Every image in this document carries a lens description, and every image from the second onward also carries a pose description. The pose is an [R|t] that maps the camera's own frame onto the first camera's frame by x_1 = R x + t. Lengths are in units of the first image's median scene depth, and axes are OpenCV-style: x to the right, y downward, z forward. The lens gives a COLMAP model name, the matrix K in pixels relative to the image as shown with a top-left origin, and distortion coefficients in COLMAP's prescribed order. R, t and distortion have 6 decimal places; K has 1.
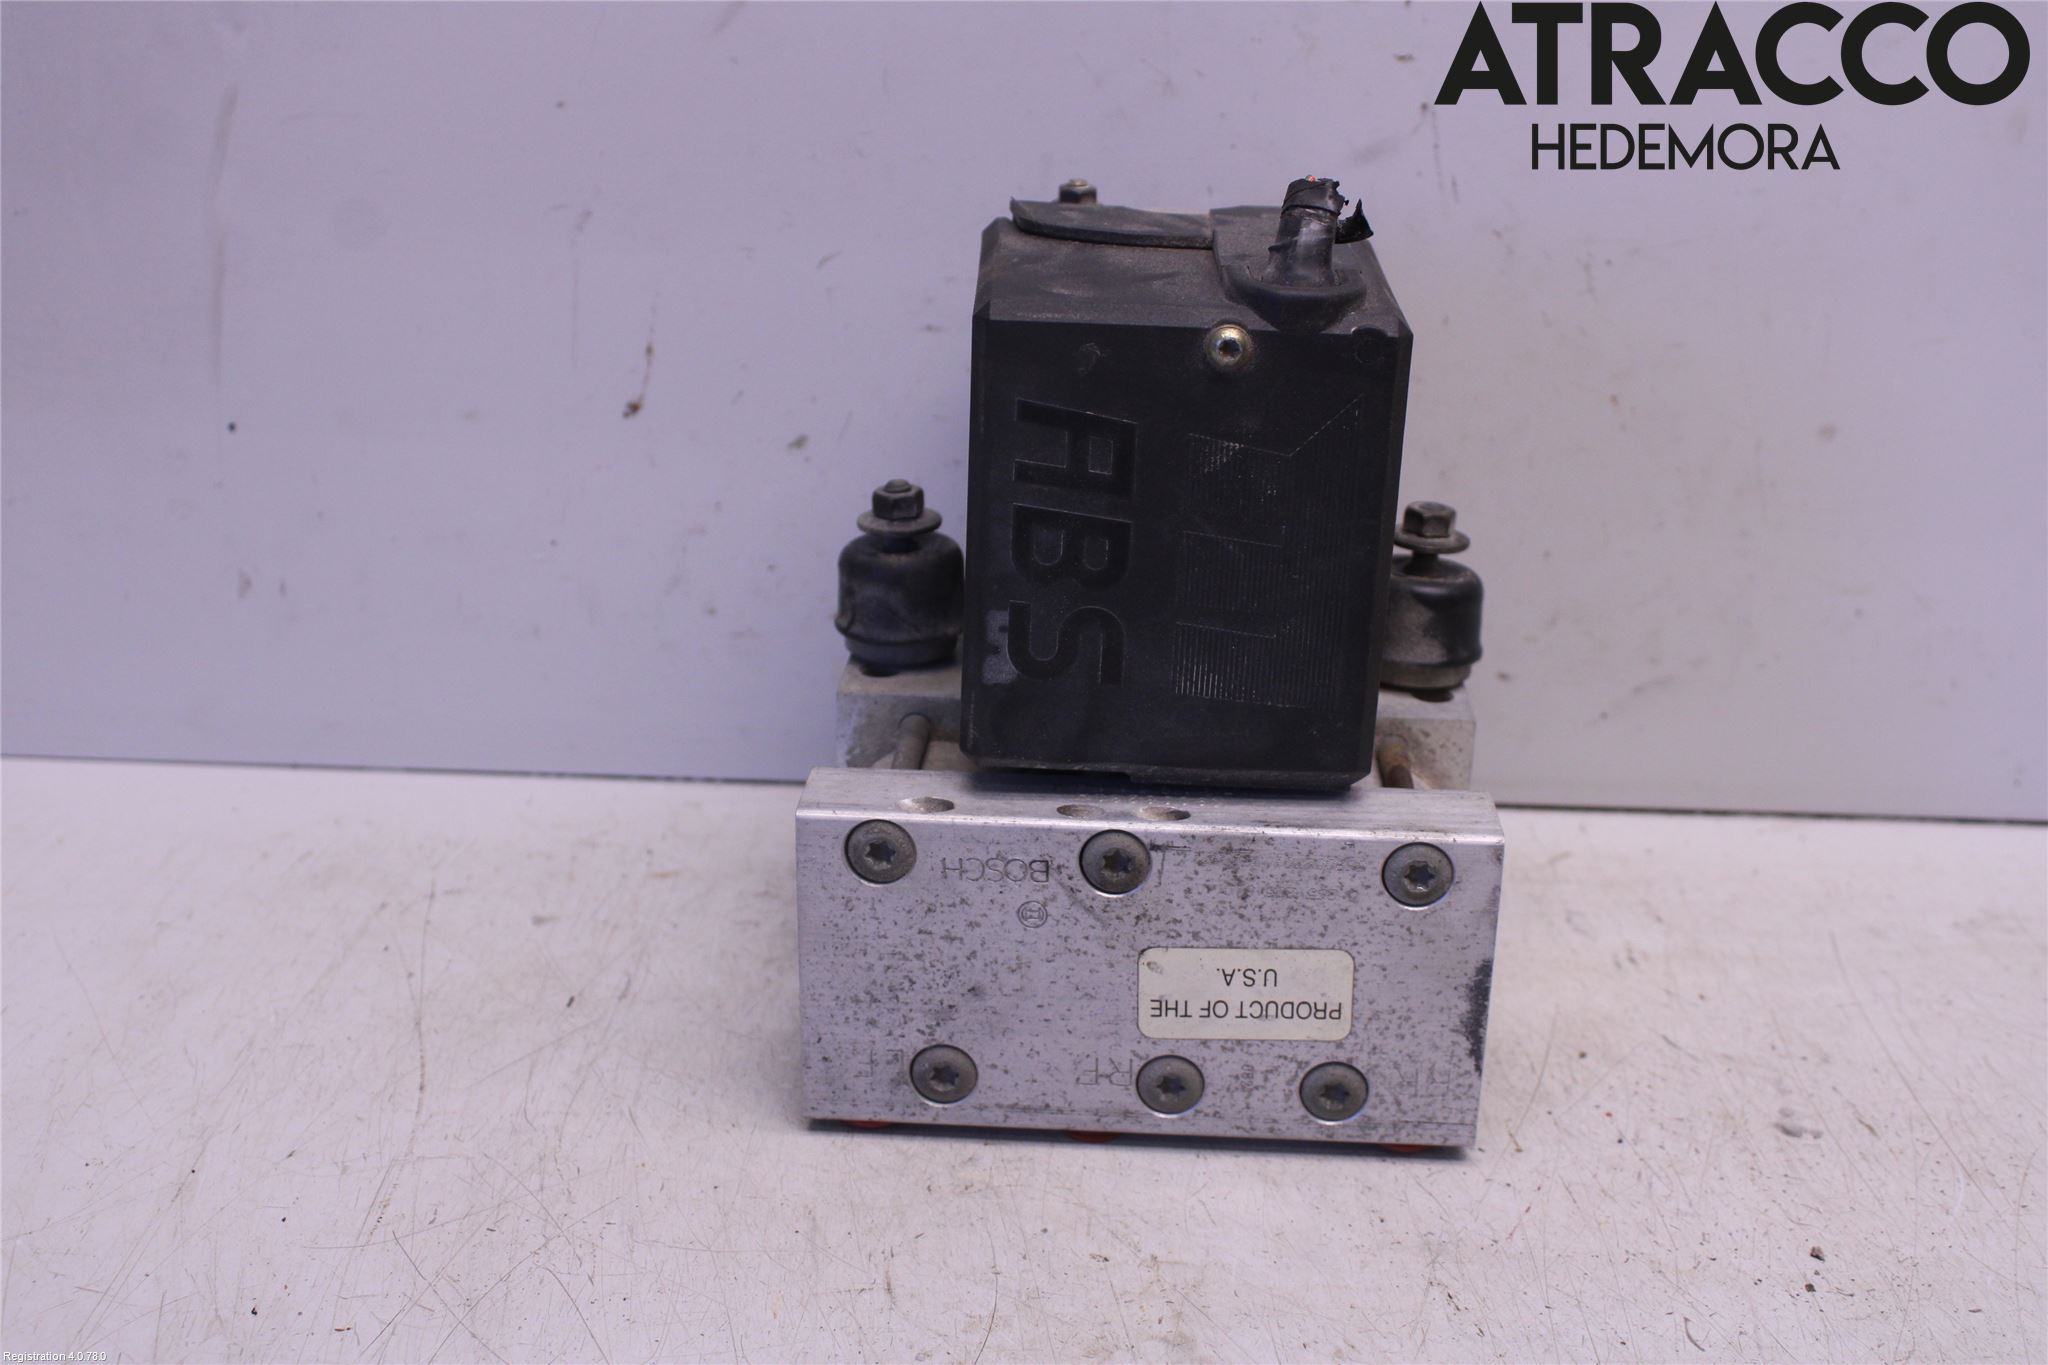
lens RADIAL K [[2478.6, 0, 1027.5], [0, 2478.6, 701.6], [0, 0, 1]] dist [-0.033501, 0.000000]
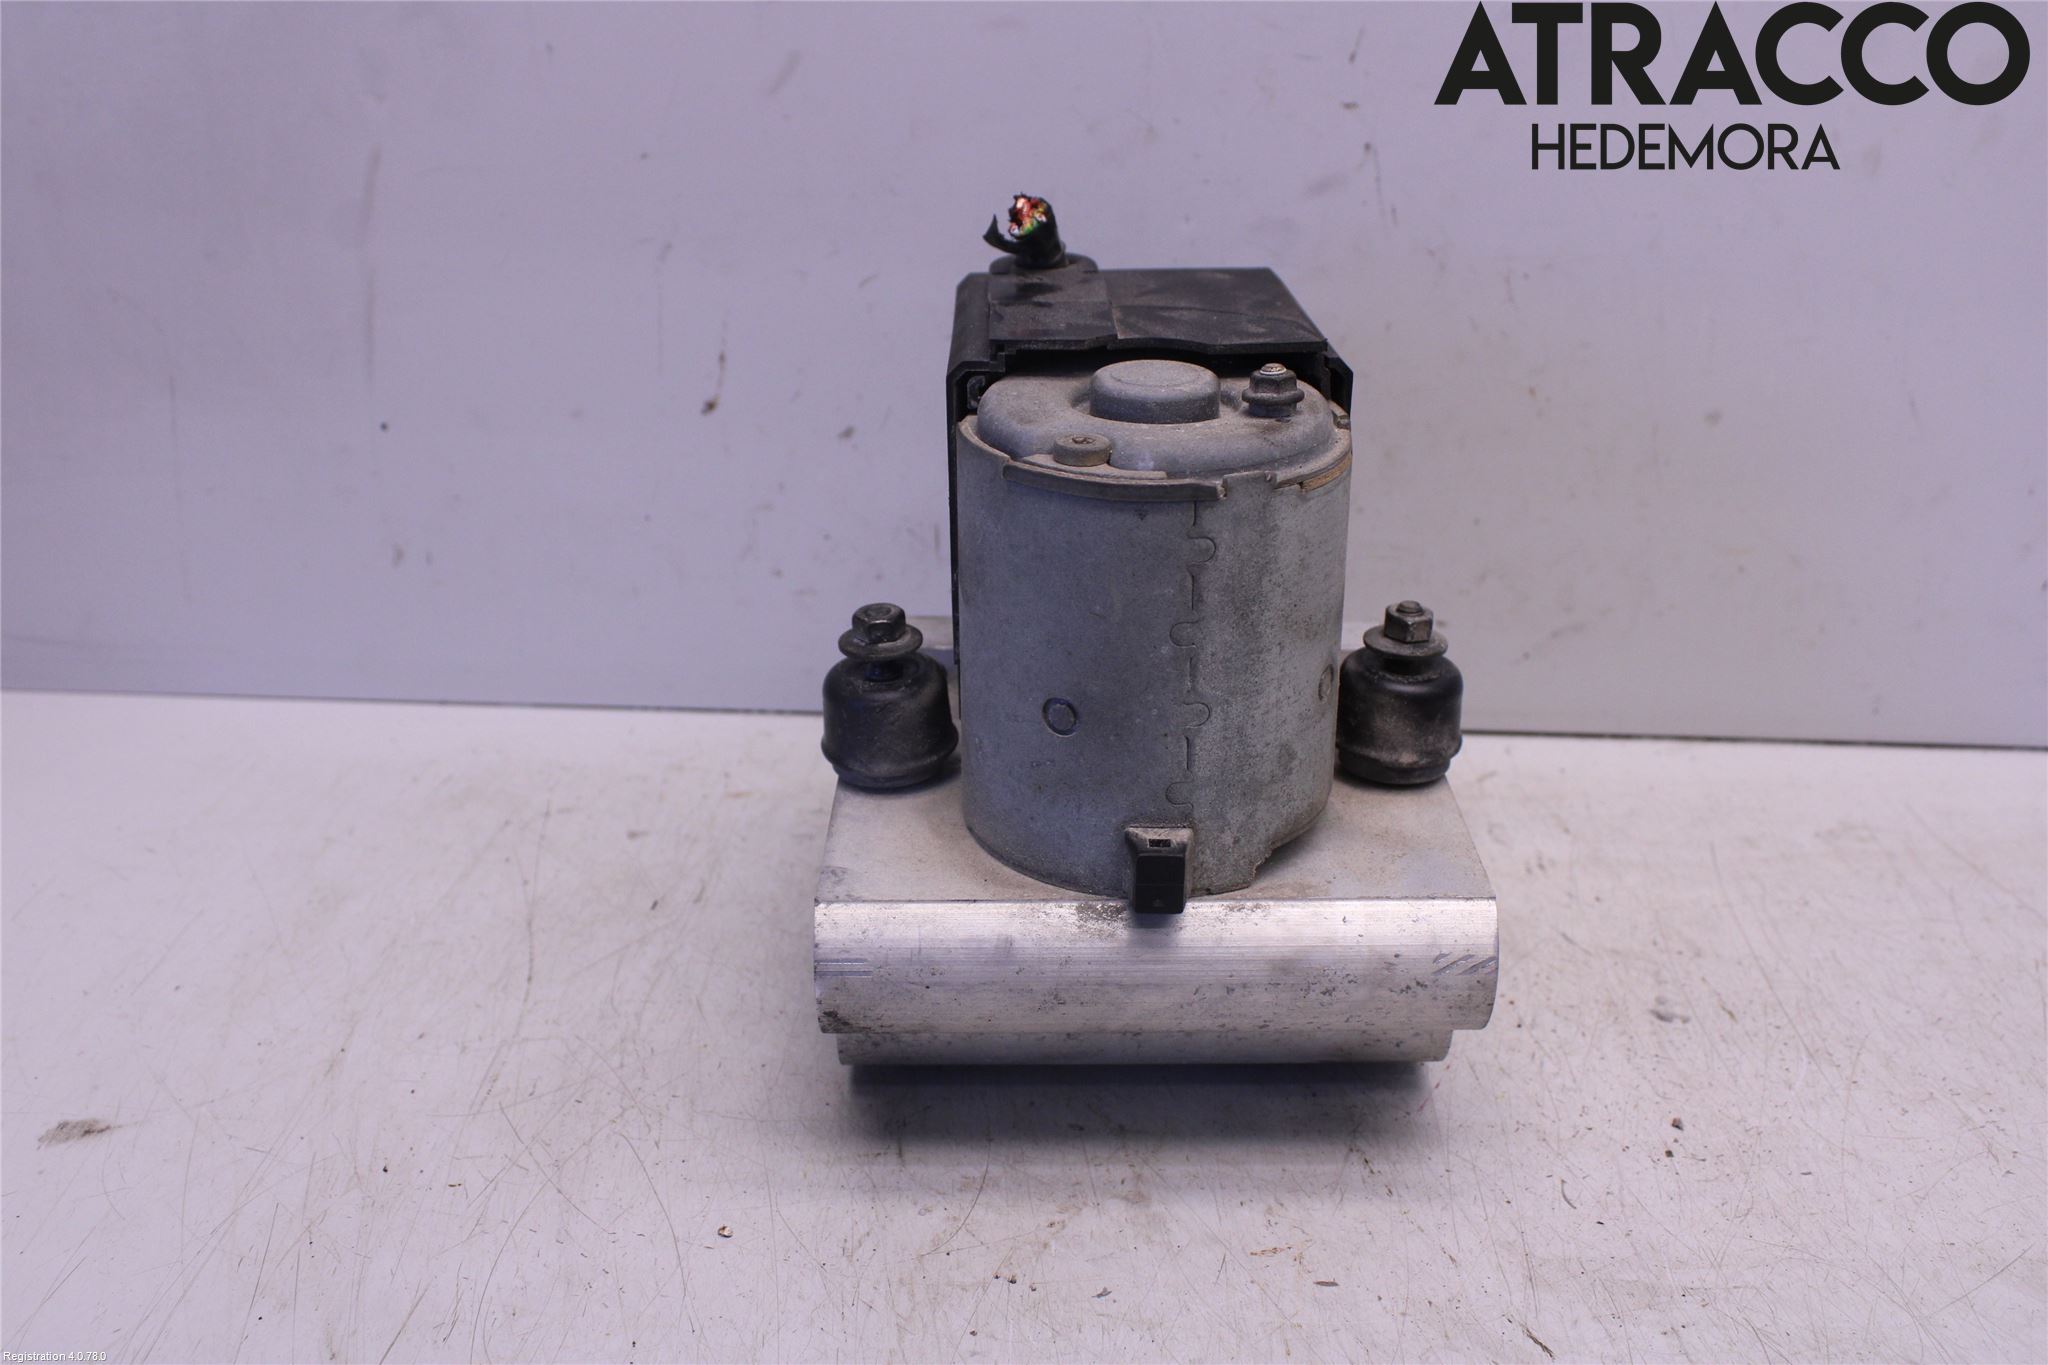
lens RADIAL K [[2055.0, 0, 1021.7], [0, 2055.0, 673.6], [0, 0, 1]] dist [-0.073015, 0.000000]
pose [[0.998881, -0.005465, -0.046971, 0.044627], [0.007327, 0.999190, 0.039573, -0.031769], [0.046716, -0.039873, 0.998112, 0.009269]]
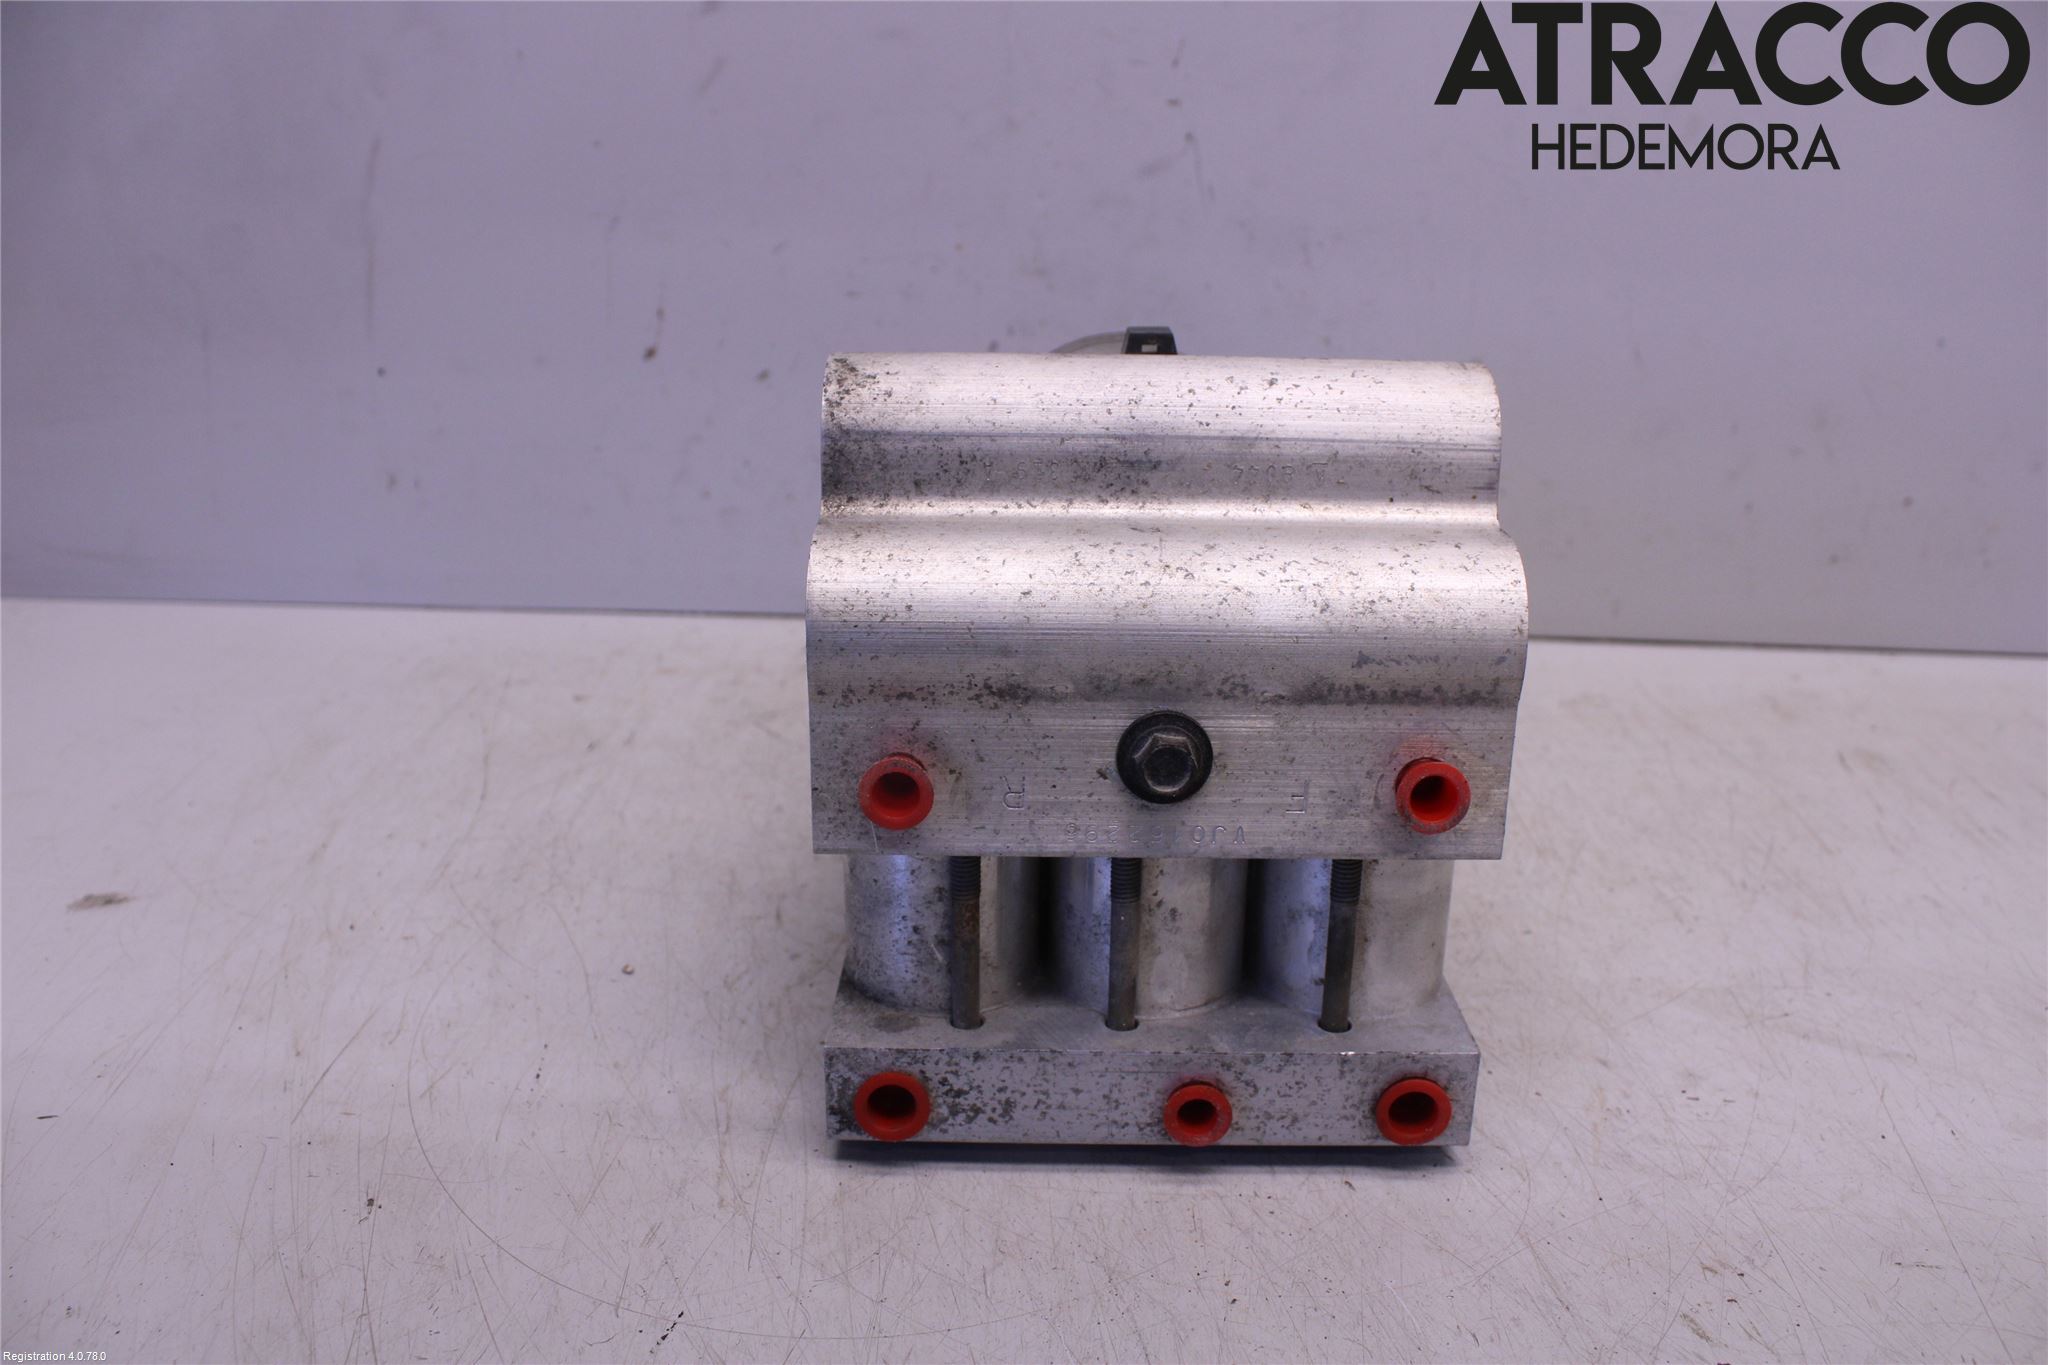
lens RADIAL K [[1774.5, 0, 1032.0], [0, 1774.5, 697.6], [0, 0, 1]] dist [-0.127236, 0.072101]
pose [[0.999800, -0.003188, -0.019720, 0.098459], [0.003497, 0.999872, 0.015631, 0.079153], [0.019668, -0.015697, 0.999683, -0.032216]]
